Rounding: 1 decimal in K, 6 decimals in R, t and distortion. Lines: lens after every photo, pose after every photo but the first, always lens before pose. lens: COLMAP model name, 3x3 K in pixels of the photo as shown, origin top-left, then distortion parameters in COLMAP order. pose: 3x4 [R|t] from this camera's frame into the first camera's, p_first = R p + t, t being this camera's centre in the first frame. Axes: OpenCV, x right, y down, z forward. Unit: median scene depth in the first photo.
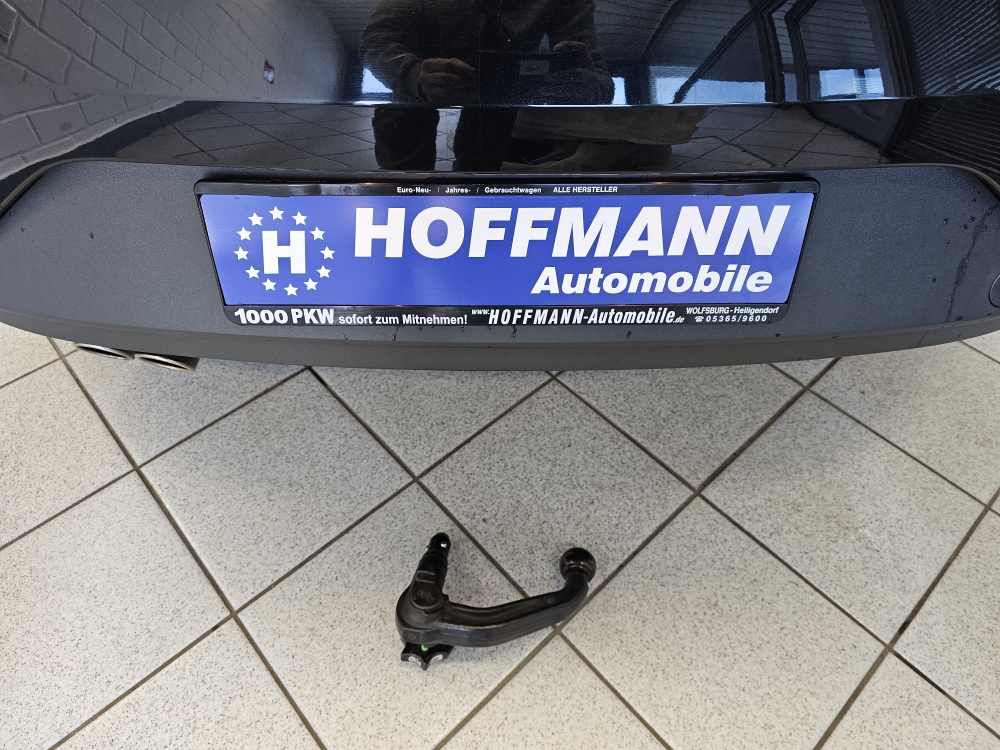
lens RADIAL K [[718.1, 0, 498.8], [0, 718.1, 378.7], [0, 0, 1]] dist [0.064318, 0.000621]
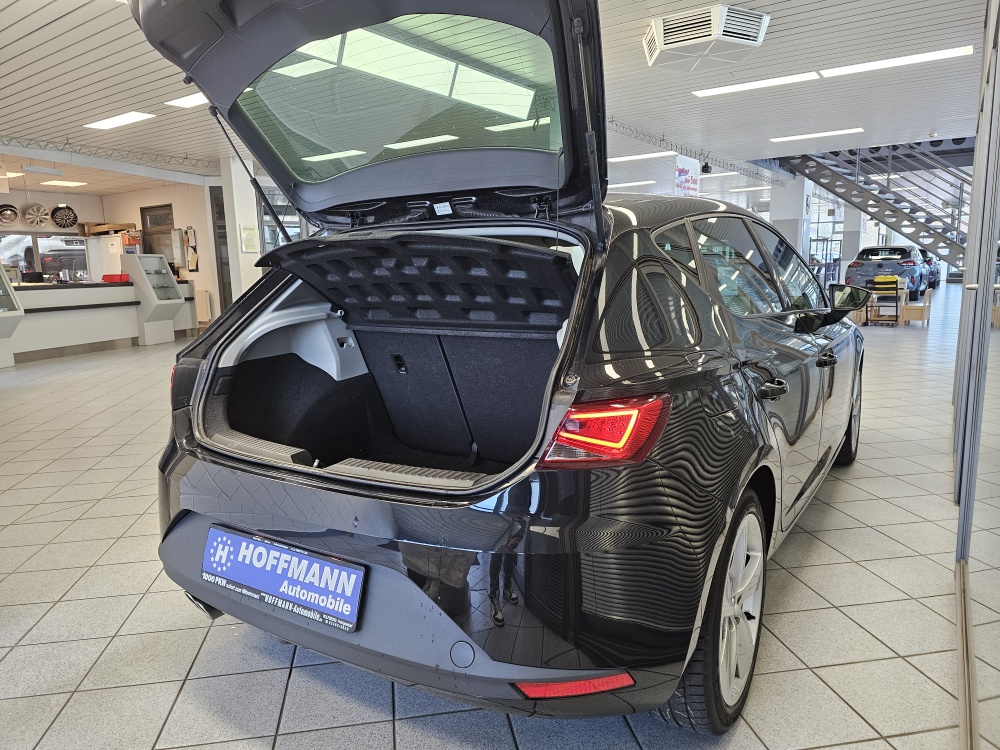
lens RADIAL K [[678.8, 0, 499.8], [0, 678.8, 378.4], [0, 0, 1]] dist [0.035827, -0.021389]
pose [[0.840498, 0.067535, -0.537589, 1.917902], [-0.408199, 0.731372, -0.546323, 0.322452], [0.356282, 0.678627, 0.642284, -0.733191]]
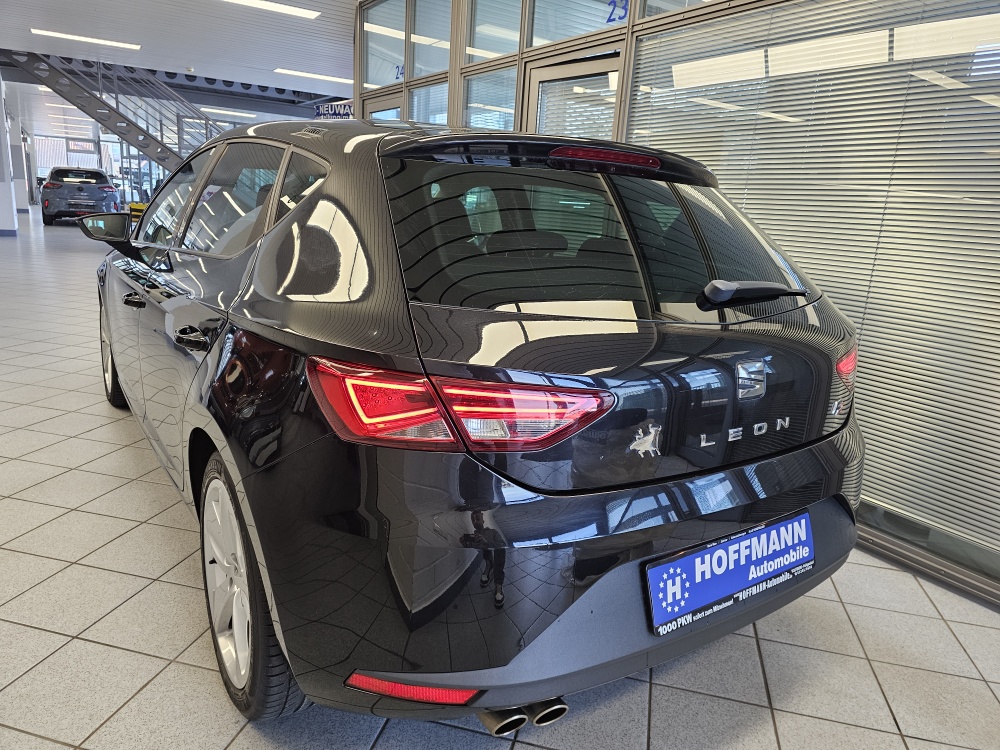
lens RADIAL K [[678.8, 0, 500.1], [0, 678.8, 372.8], [0, 0, 1]] dist [0.035827, -0.021389]
pose [[0.825787, -0.093882, 0.556114, -1.771836], [0.406128, 0.783169, -0.470856, 0.065595], [-0.391326, 0.614681, 0.684859, -0.576885]]
